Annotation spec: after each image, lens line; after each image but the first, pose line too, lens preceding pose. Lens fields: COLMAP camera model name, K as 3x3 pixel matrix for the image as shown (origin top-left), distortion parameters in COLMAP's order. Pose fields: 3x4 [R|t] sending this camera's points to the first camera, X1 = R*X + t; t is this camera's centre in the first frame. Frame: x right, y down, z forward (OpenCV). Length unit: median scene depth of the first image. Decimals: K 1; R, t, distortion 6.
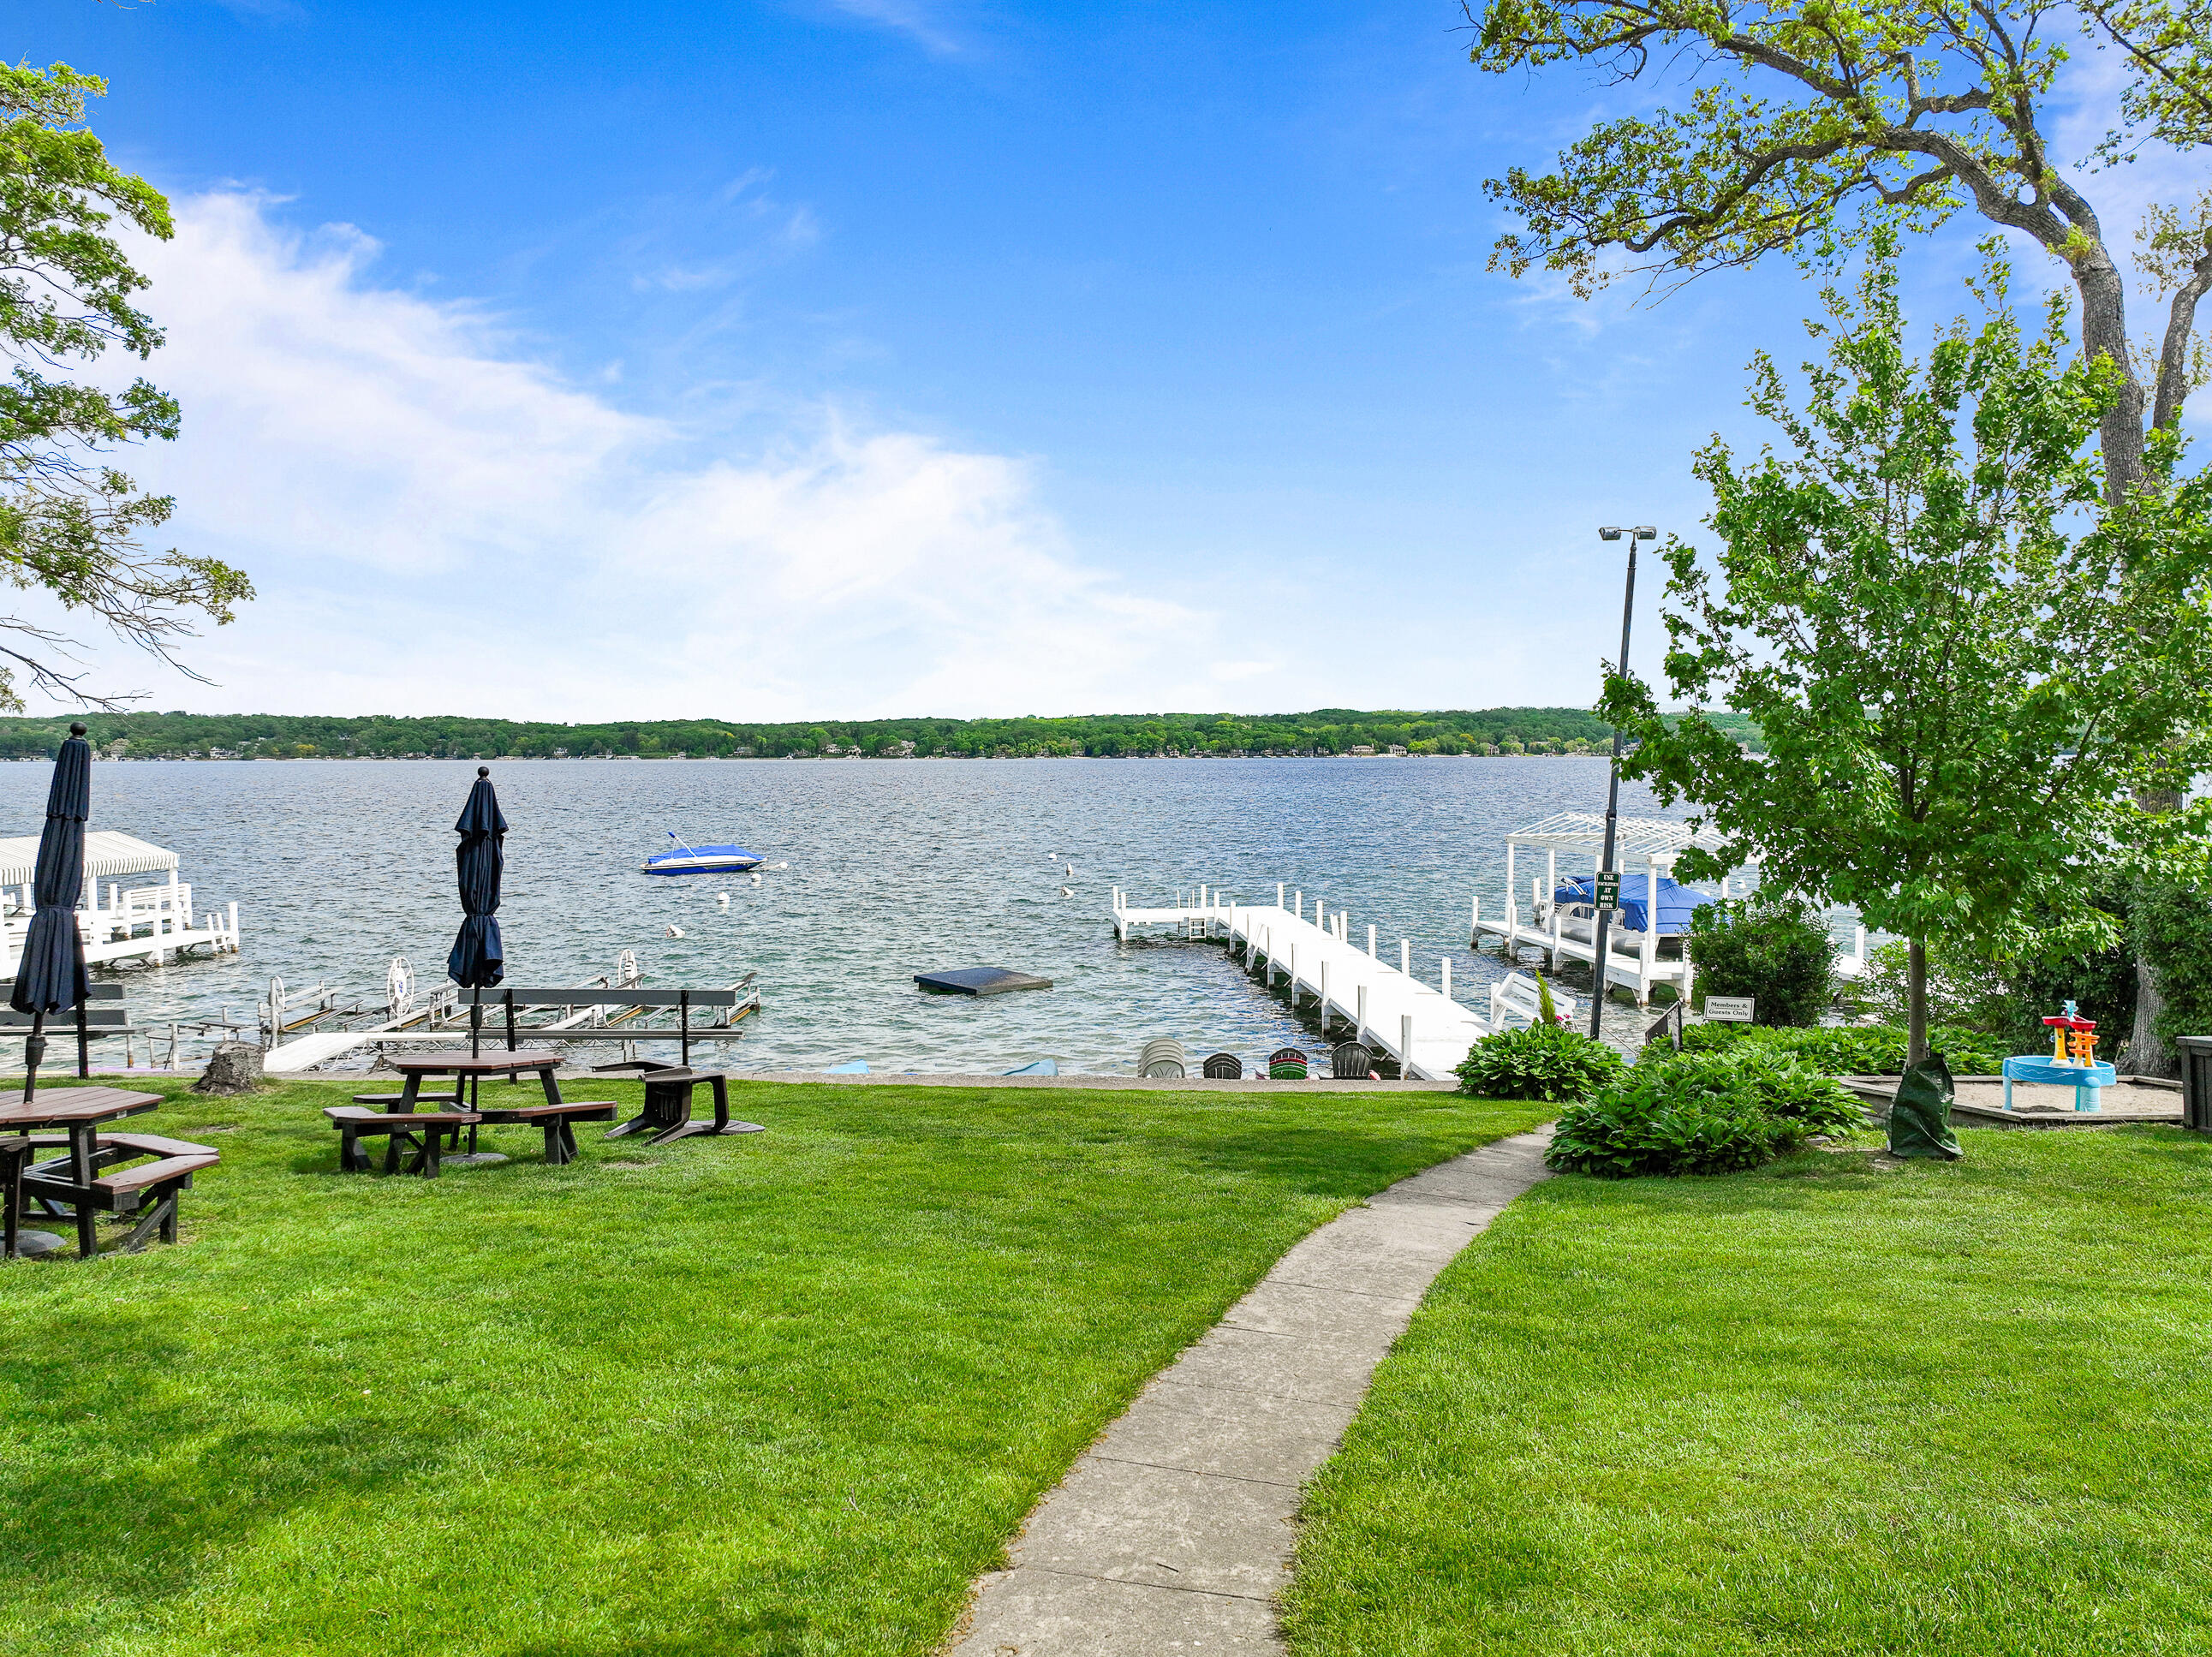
lens RADIAL K [[1610.6, 0, 1106.0], [0, 1610.6, 828.5], [0, 0, 1]] dist [-0.006303, 0.029242]
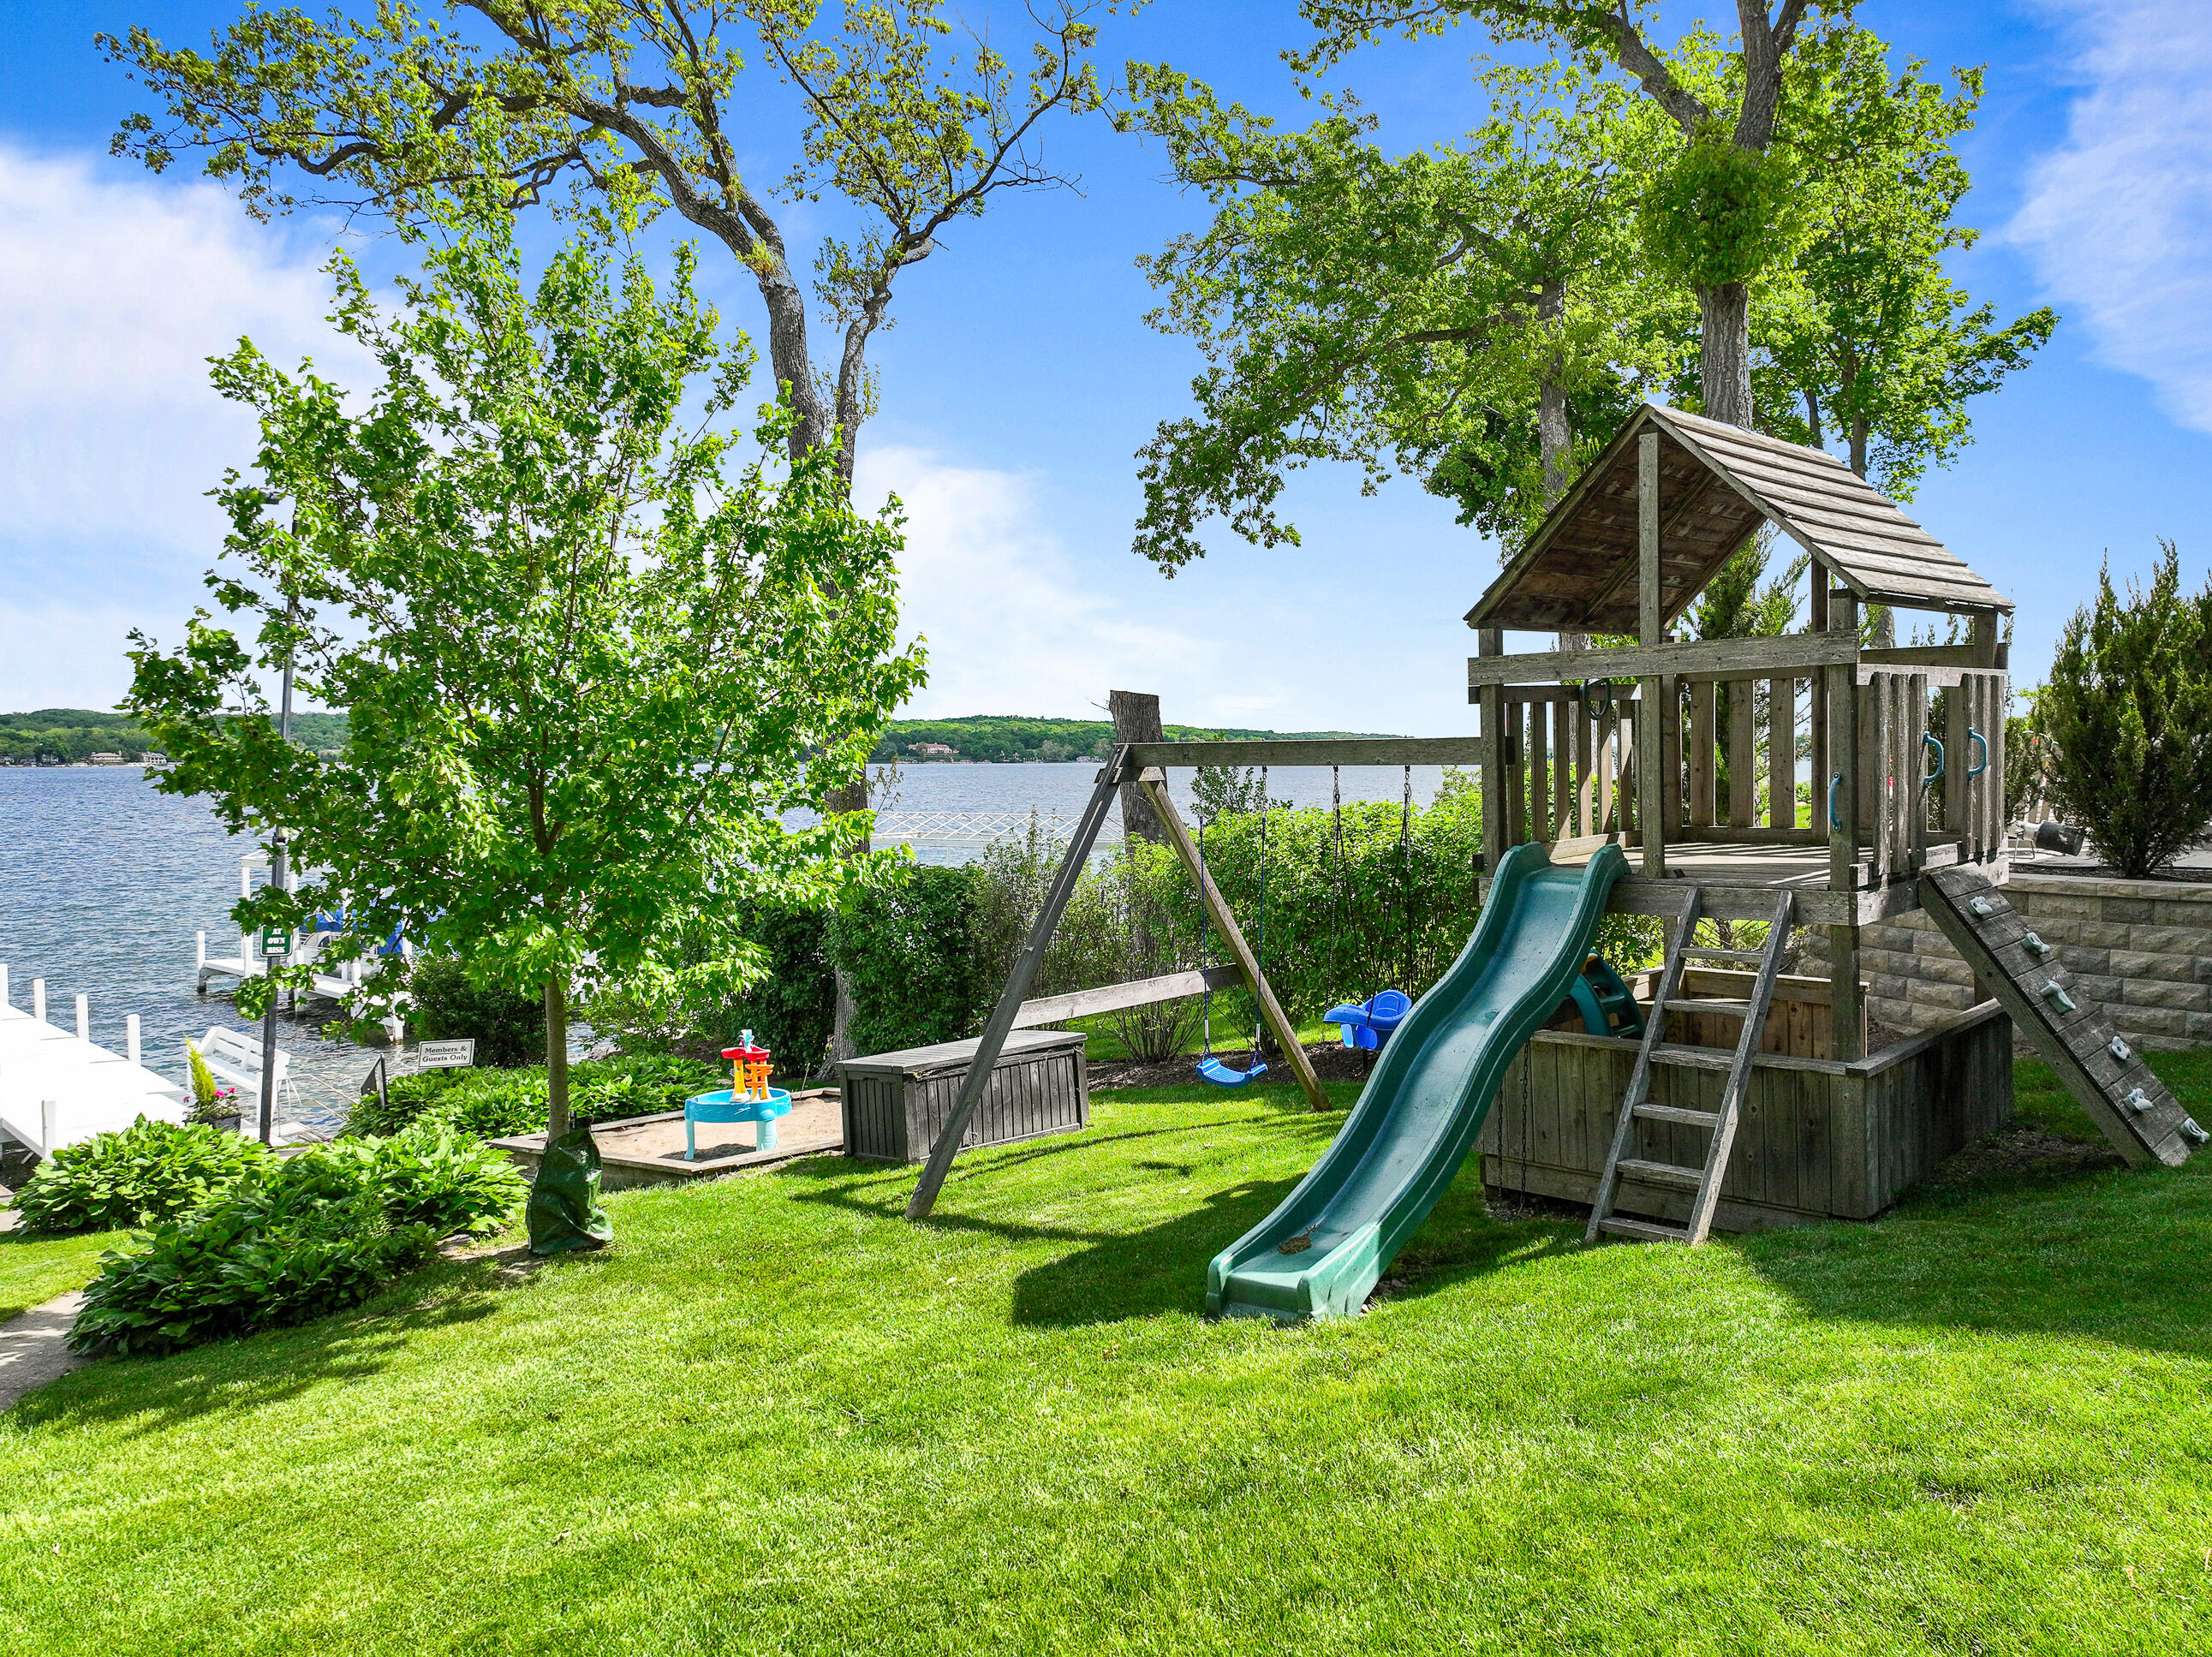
lens RADIAL K [[1610.6, 0, 1106.0], [0, 1610.6, 828.5], [0, 0, 1]] dist [-0.006303, 0.029242]
pose [[0.761984, -0.026416, 0.647057, 0.124487], [0.029989, 0.999535, 0.005490, -0.006867], [-0.646901, 0.015221, 0.762422, 0.121634]]
